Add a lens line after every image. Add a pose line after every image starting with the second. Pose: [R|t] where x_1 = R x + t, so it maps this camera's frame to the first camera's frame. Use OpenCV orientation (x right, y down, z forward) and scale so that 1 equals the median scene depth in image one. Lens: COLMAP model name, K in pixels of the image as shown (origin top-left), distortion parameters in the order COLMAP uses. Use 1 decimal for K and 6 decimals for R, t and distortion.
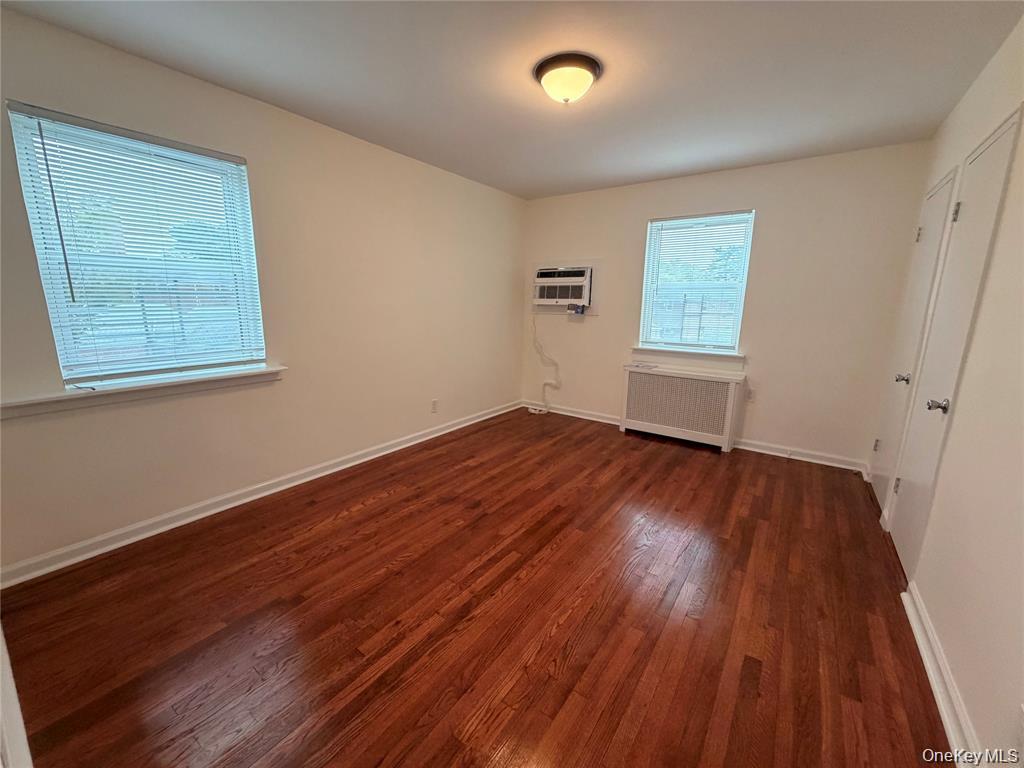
lens RADIAL K [[404.2, 0, 512.0], [0, 404.2, 384.0], [0, 0, 1]] dist [0.001027, 0.000001]
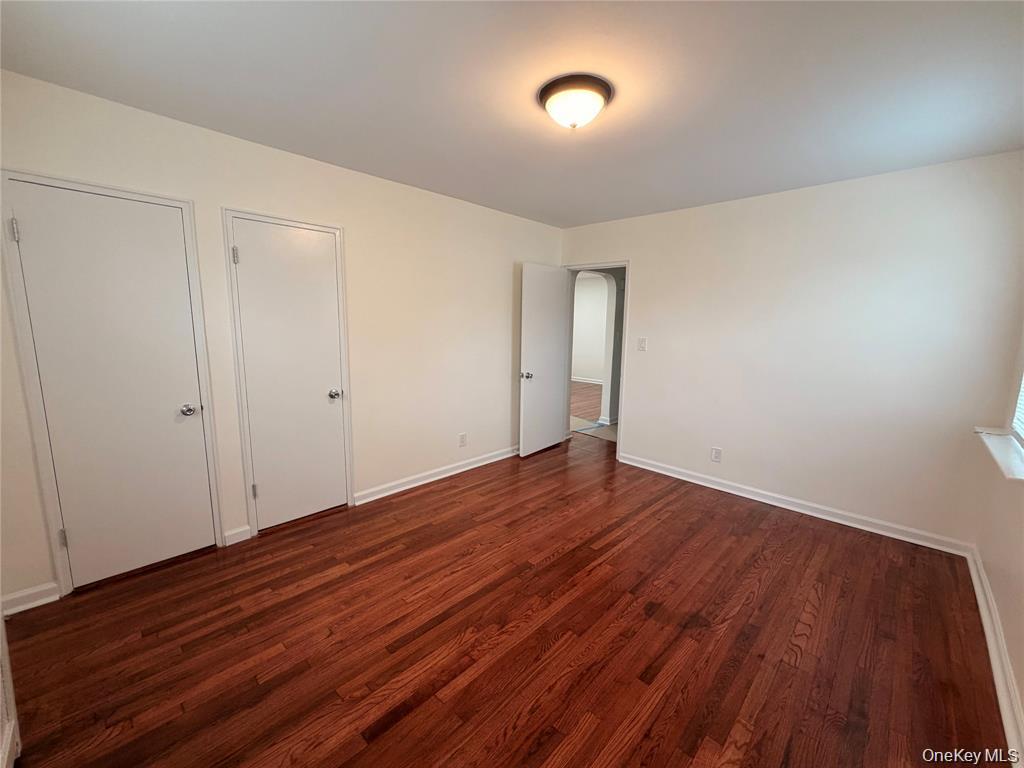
lens RADIAL K [[404.2, 0, 512.0], [0, 404.2, 384.0], [0, 0, 1]] dist [0.001027, 0.000001]
pose [[-0.987581, -0.055976, 0.146798, 0.084108], [-0.001838, 0.938429, 0.345468, -0.376566], [-0.157097, 0.340908, -0.926878, 1.635746]]
